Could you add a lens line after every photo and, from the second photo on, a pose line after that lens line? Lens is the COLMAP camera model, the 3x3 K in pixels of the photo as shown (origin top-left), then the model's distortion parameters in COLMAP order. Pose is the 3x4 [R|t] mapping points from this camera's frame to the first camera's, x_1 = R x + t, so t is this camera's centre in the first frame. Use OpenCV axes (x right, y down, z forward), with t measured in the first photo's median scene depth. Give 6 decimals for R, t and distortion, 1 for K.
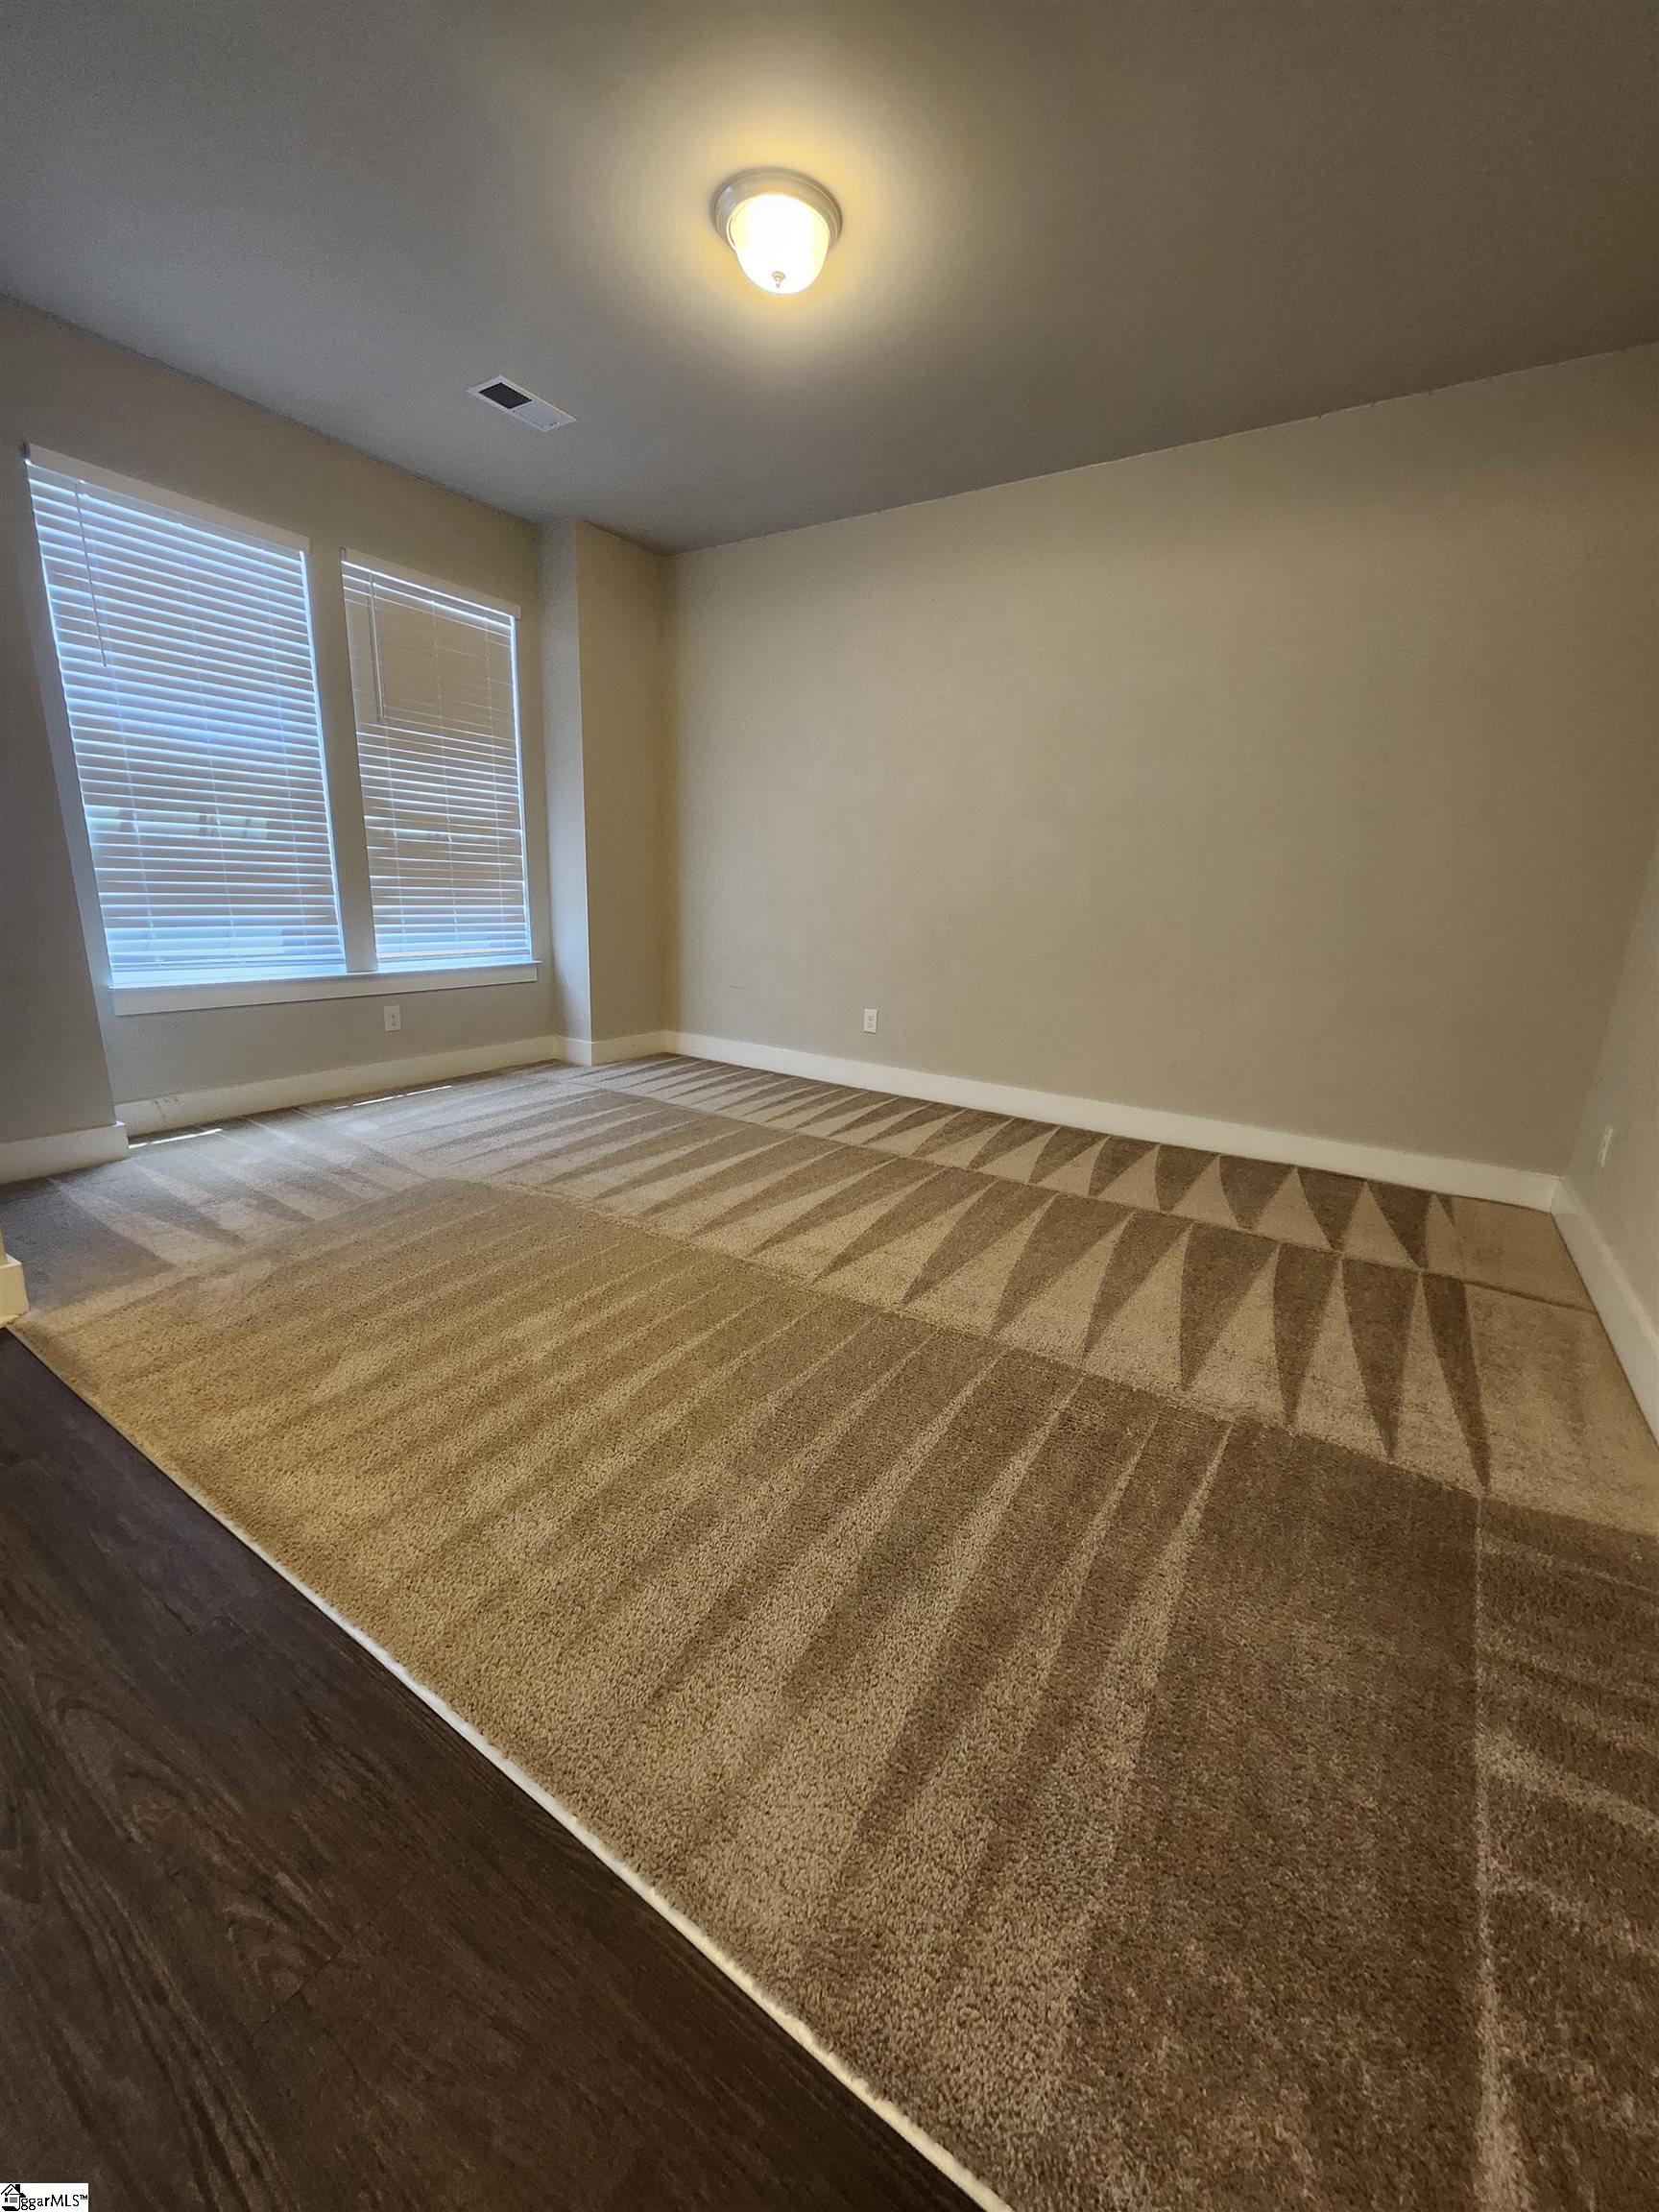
lens RADIAL K [[870.8, 0, 831.7], [0, 870.8, 1102.9], [0, 0, 1]] dist [-0.003013, 0.004291]
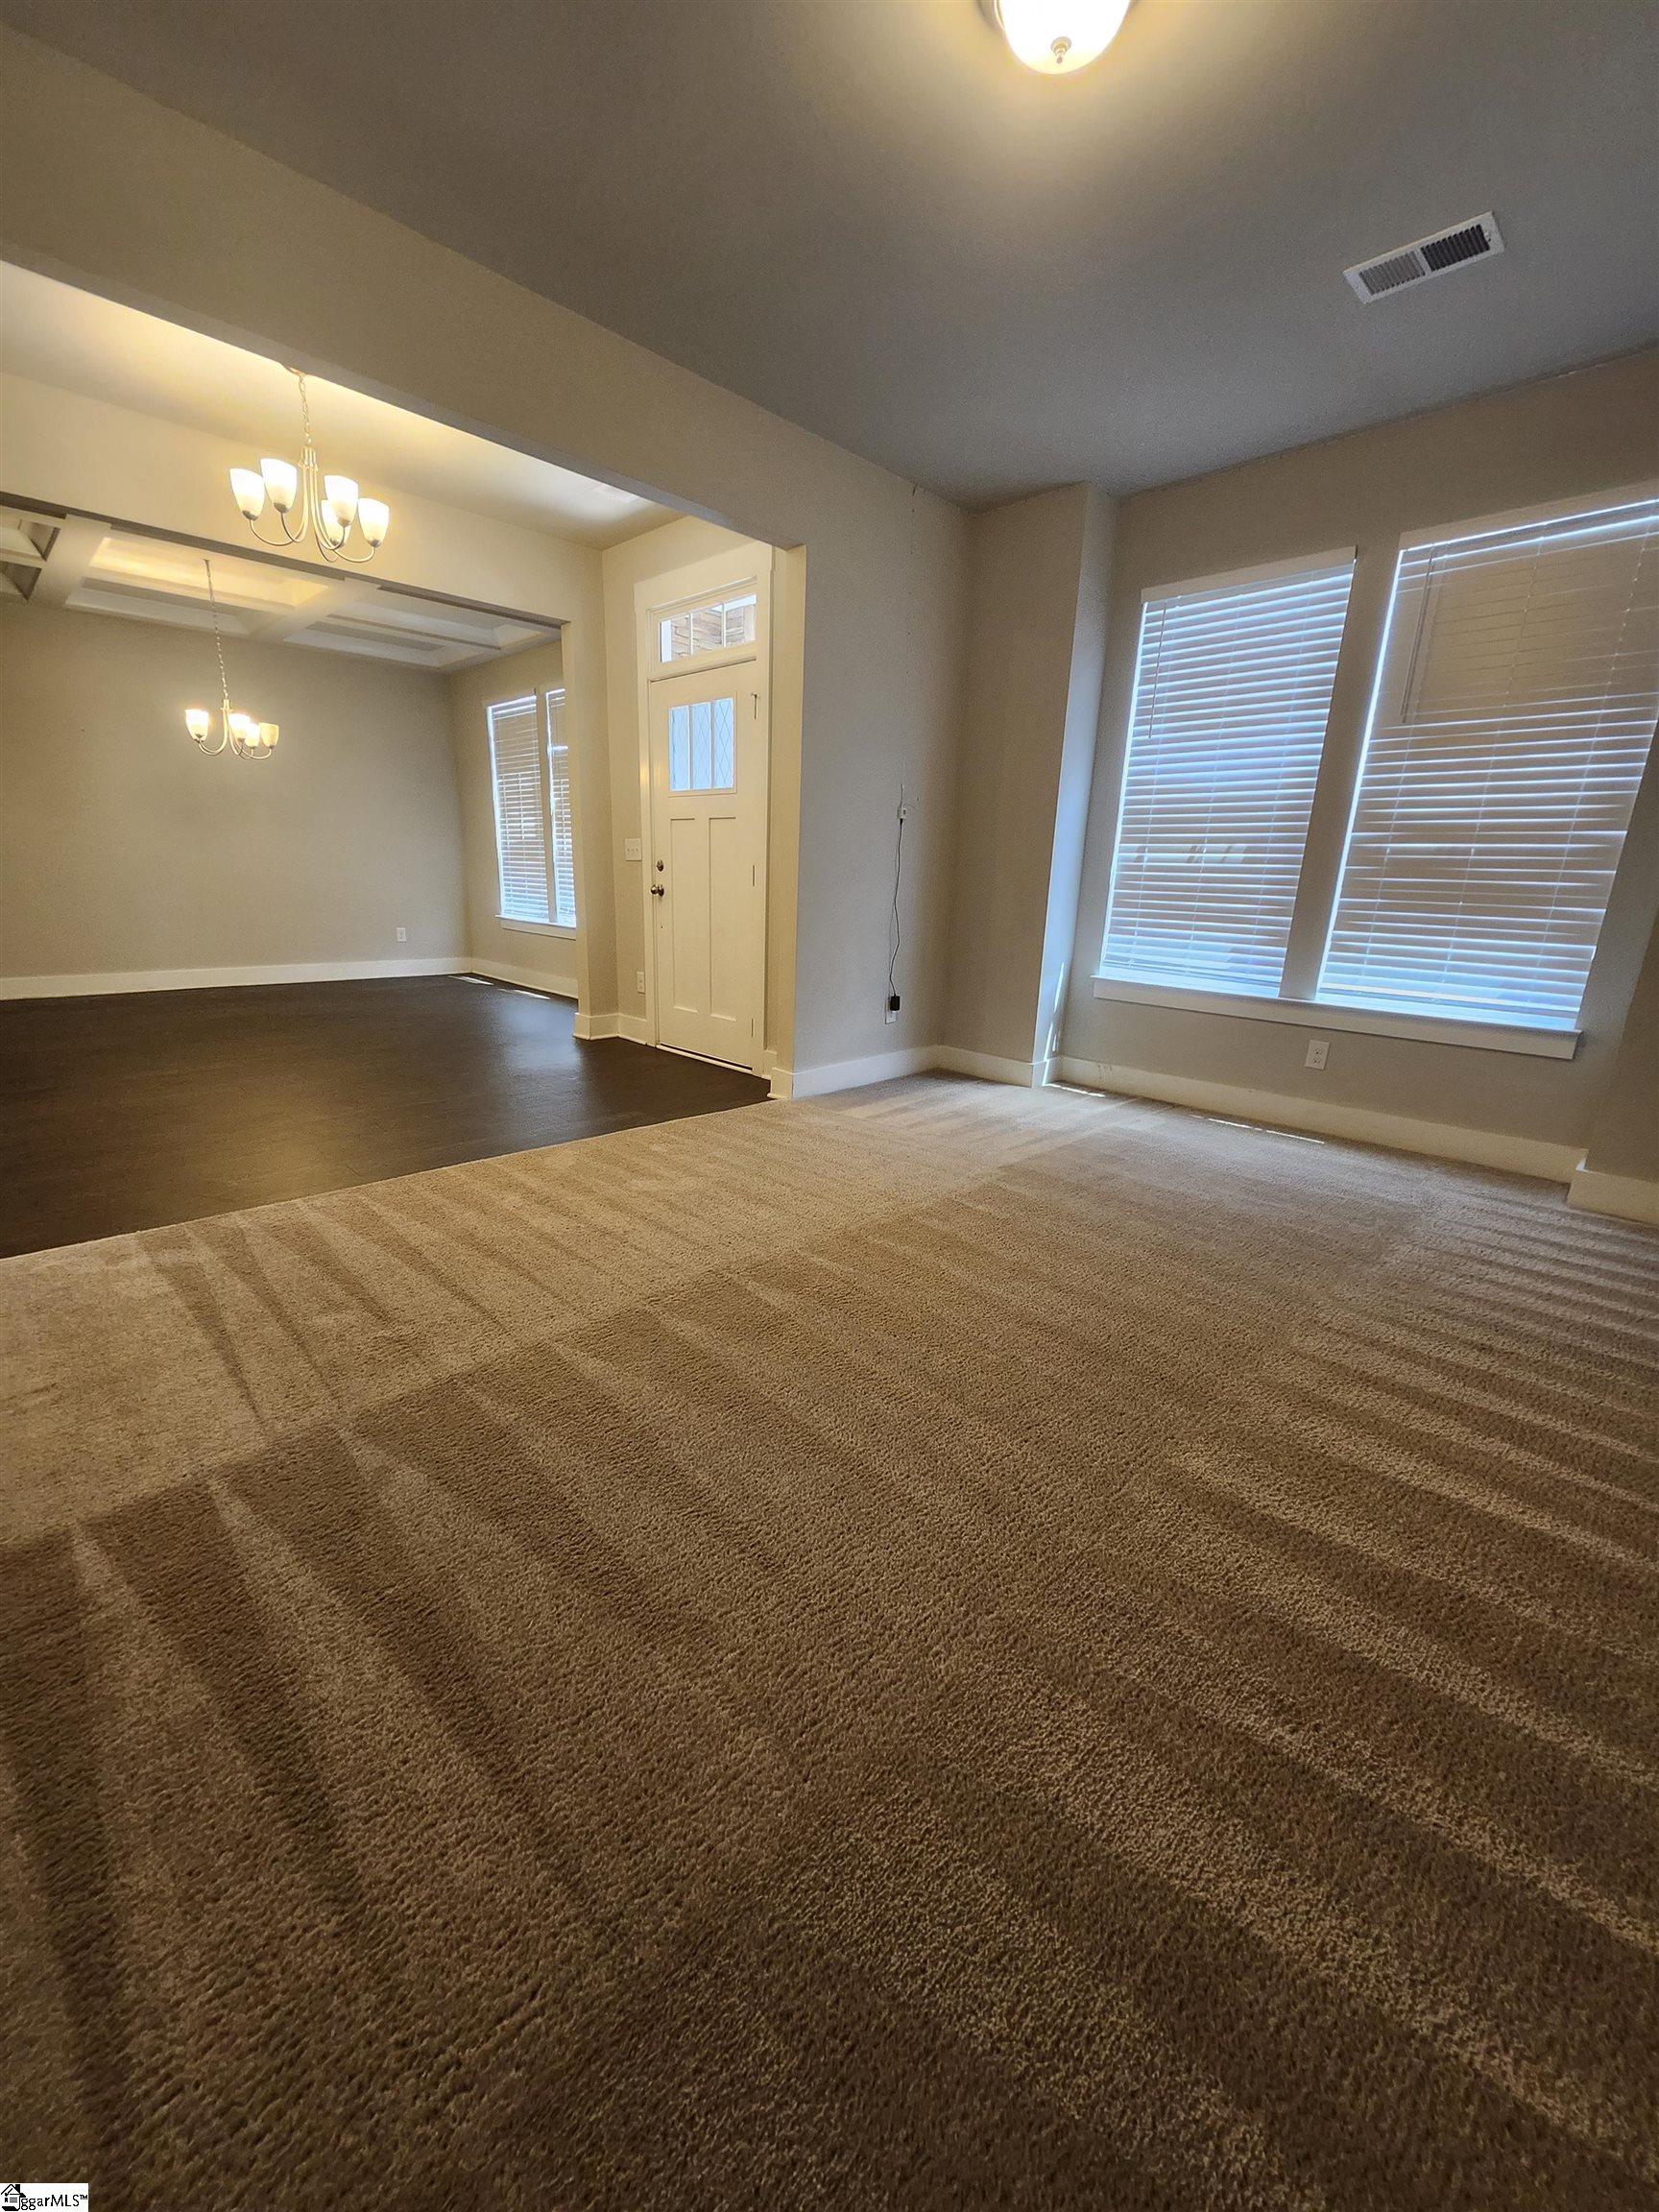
lens RADIAL K [[870.8, 0, 819.6], [0, 870.8, 1112.7], [0, 0, 1]] dist [-0.003013, 0.004291]
pose [[-0.212779, 0.219938, -0.952025, 0.584539], [-0.273294, 0.922053, 0.274095, -0.178162], [0.938102, 0.318504, -0.136086, 0.787964]]
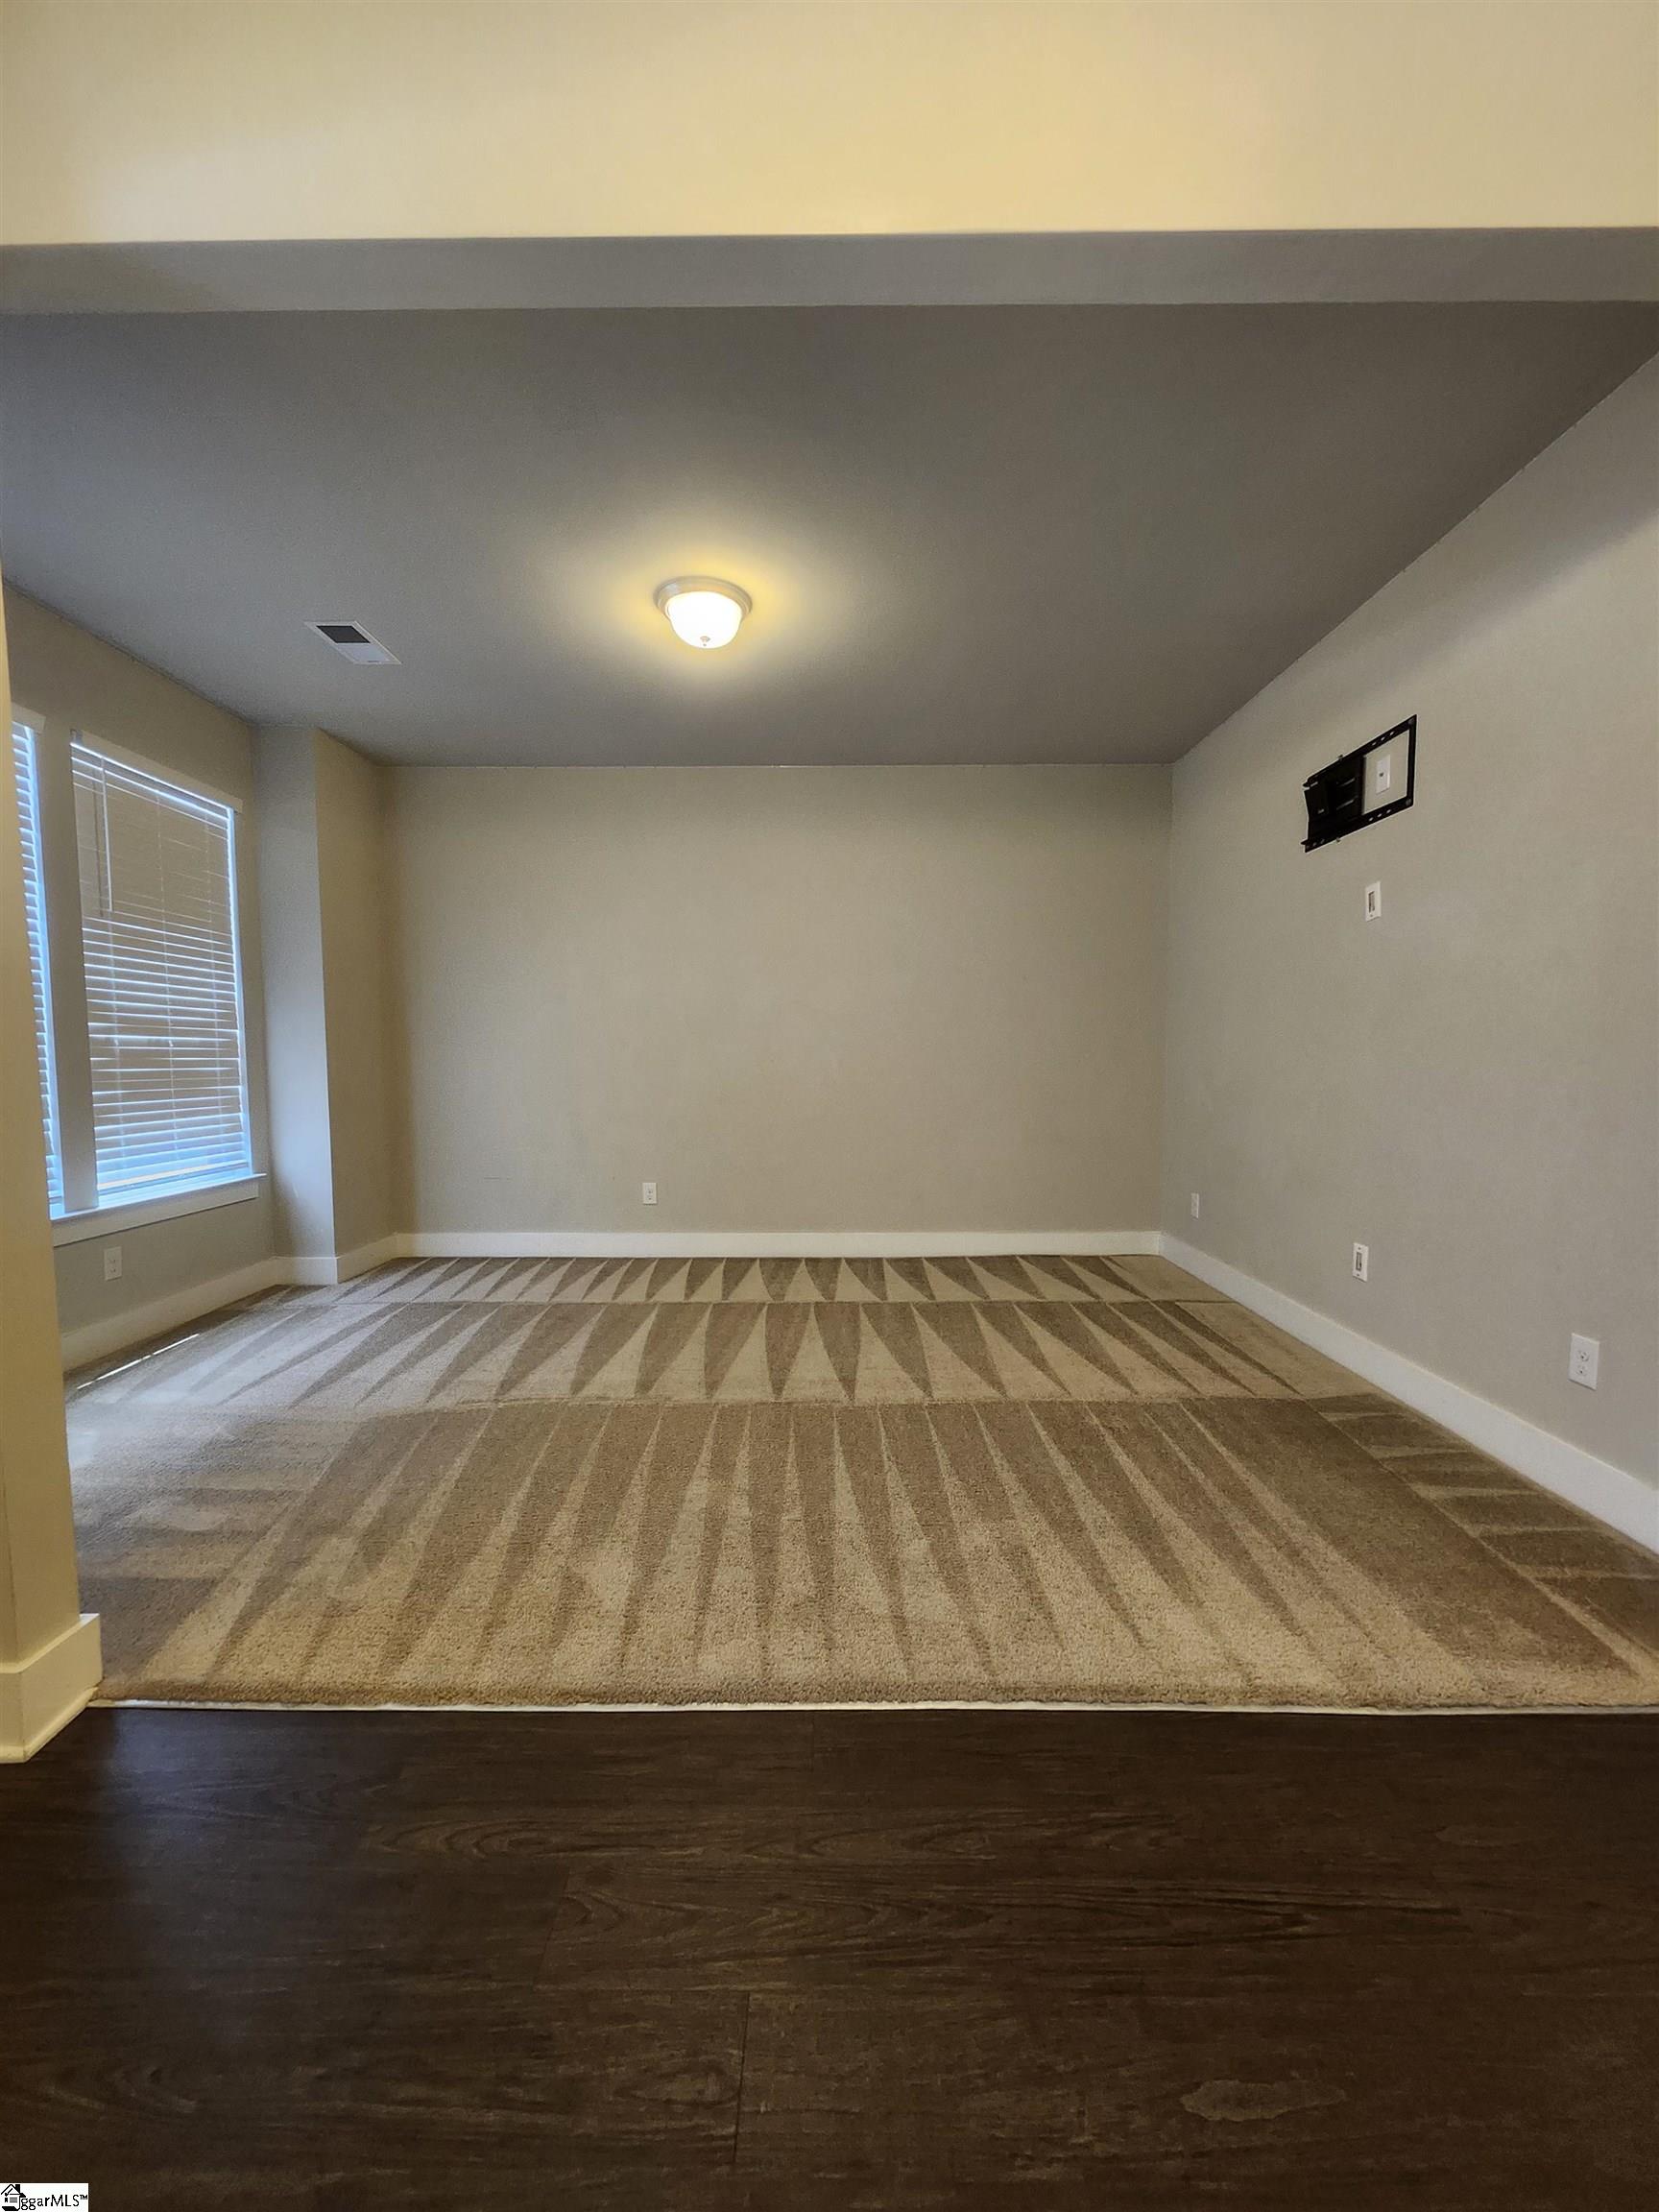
lens RADIAL K [[870.8, 0, 821.0], [0, 870.8, 1106.1], [0, 0, 1]] dist [-0.003013, 0.004291]
pose [[0.841554, -0.072642, 0.535266, -0.450183], [0.167898, 0.977011, -0.131380, -0.028119], [-0.513417, 0.200434, 0.834404, -0.042382]]
